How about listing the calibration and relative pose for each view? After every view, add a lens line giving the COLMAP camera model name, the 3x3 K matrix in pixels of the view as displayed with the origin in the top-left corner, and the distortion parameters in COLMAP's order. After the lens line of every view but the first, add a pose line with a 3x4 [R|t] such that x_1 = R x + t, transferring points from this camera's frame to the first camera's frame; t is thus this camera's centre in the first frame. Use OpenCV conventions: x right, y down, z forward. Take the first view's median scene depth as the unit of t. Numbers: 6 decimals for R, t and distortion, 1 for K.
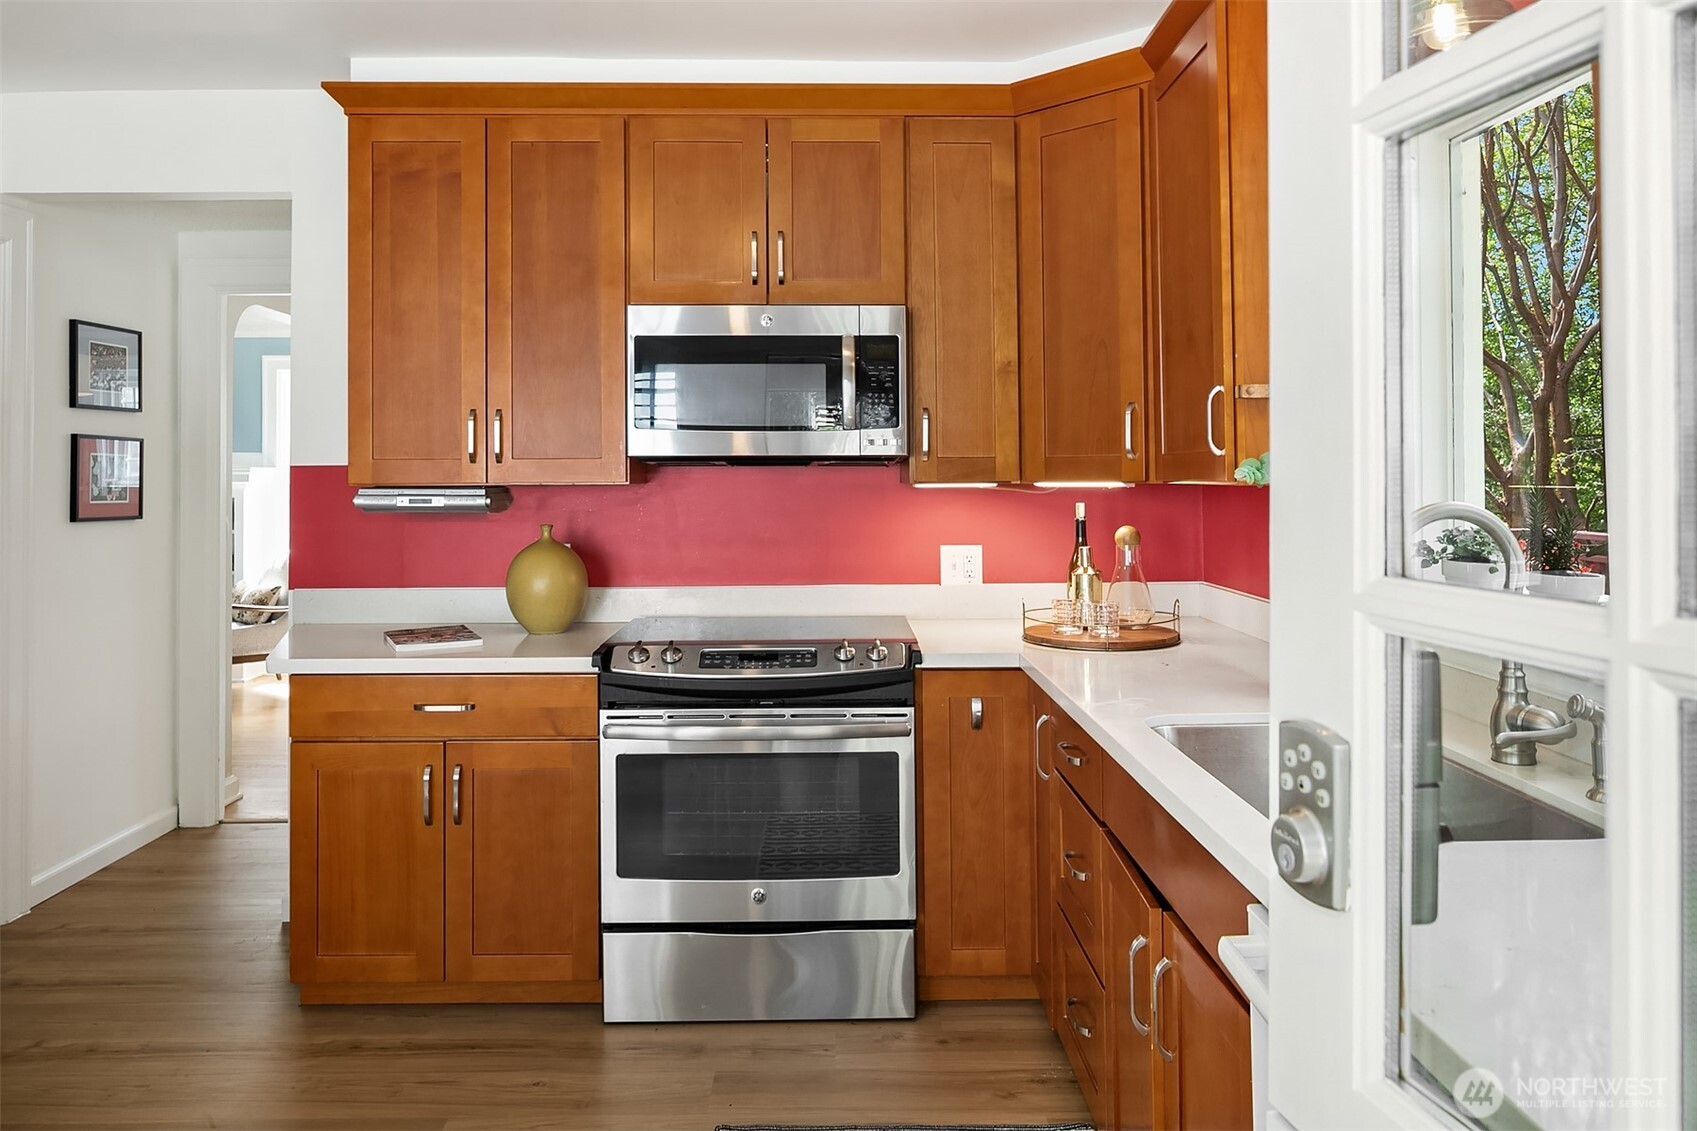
lens RADIAL K [[1156.2, 0, 848.9], [0, 1156.2, 483.5], [0, 0, 1]] dist [-0.004840, -0.000413]
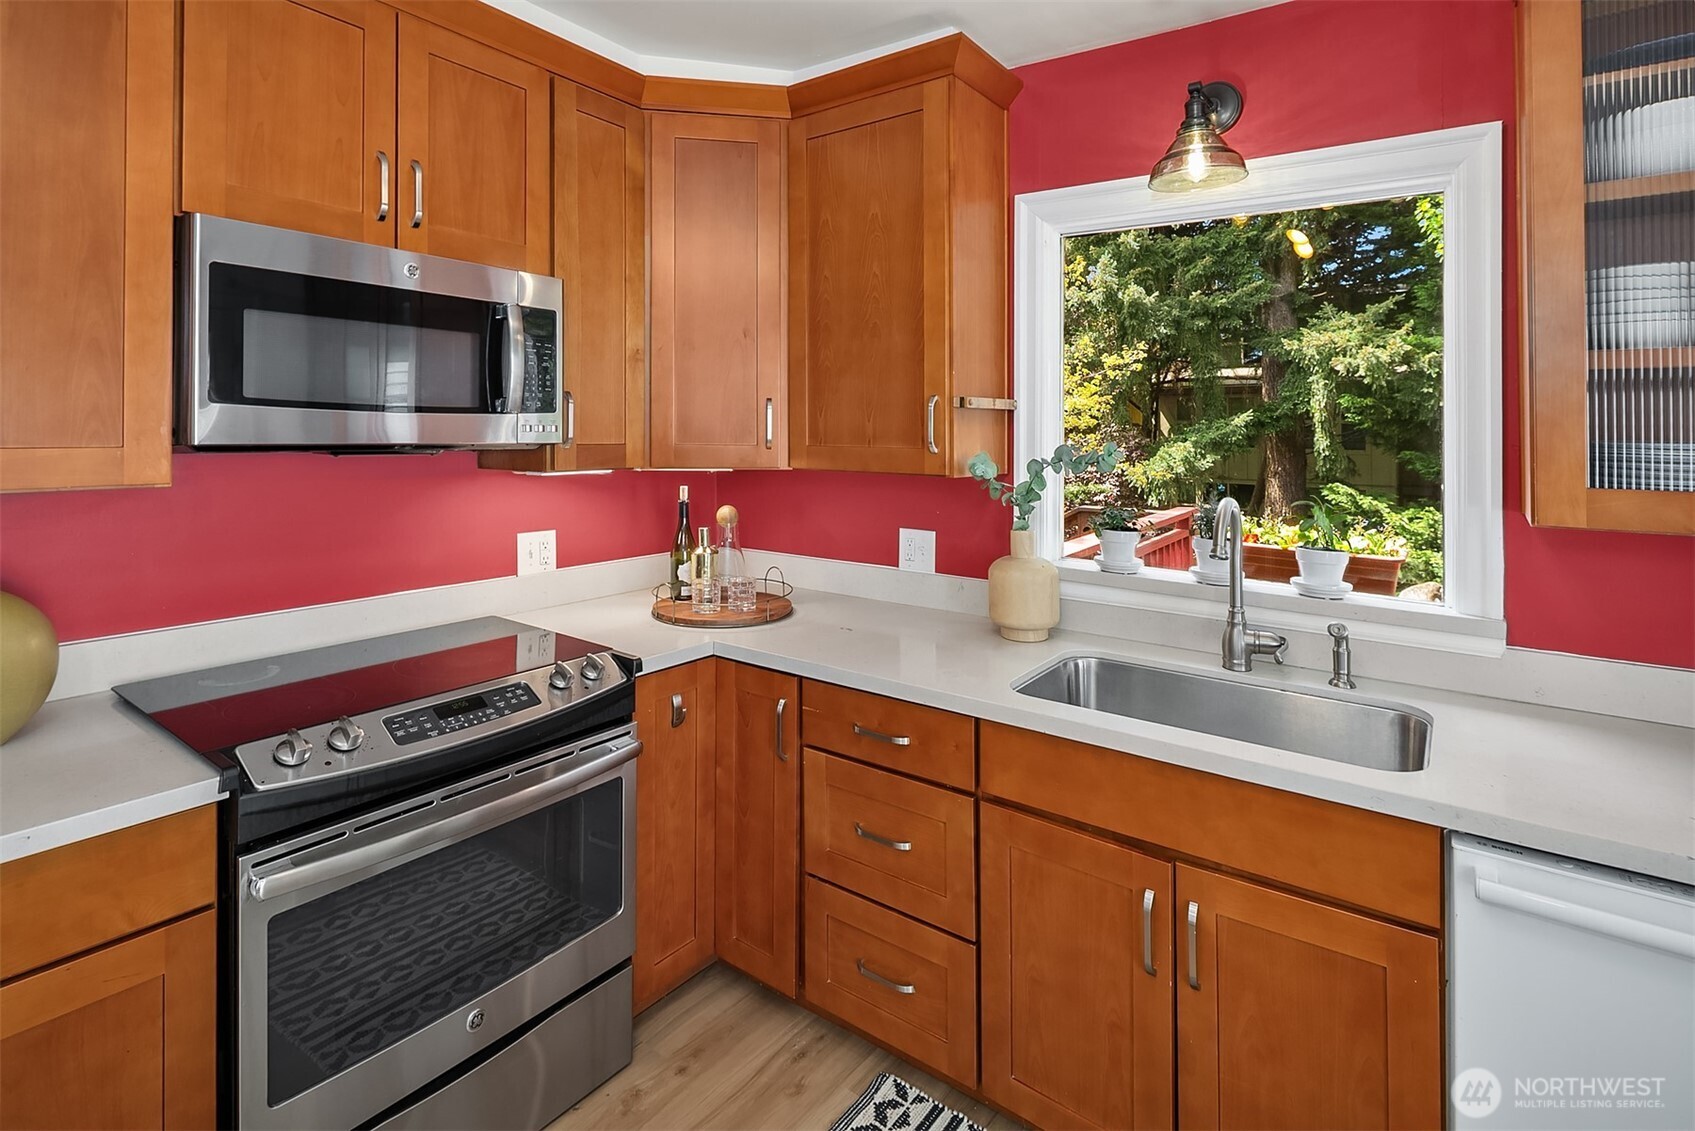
lens RADIAL K [[835.6, 0, 844.9], [0, 835.6, 435.4], [0, 0, 1]] dist [0.001574, 0.000278]
pose [[0.614990, 0.007702, 0.788497, -0.330912], [-0.008530, 0.999959, -0.003115, -0.030055], [-0.788489, -0.004810, 0.615031, 0.414646]]
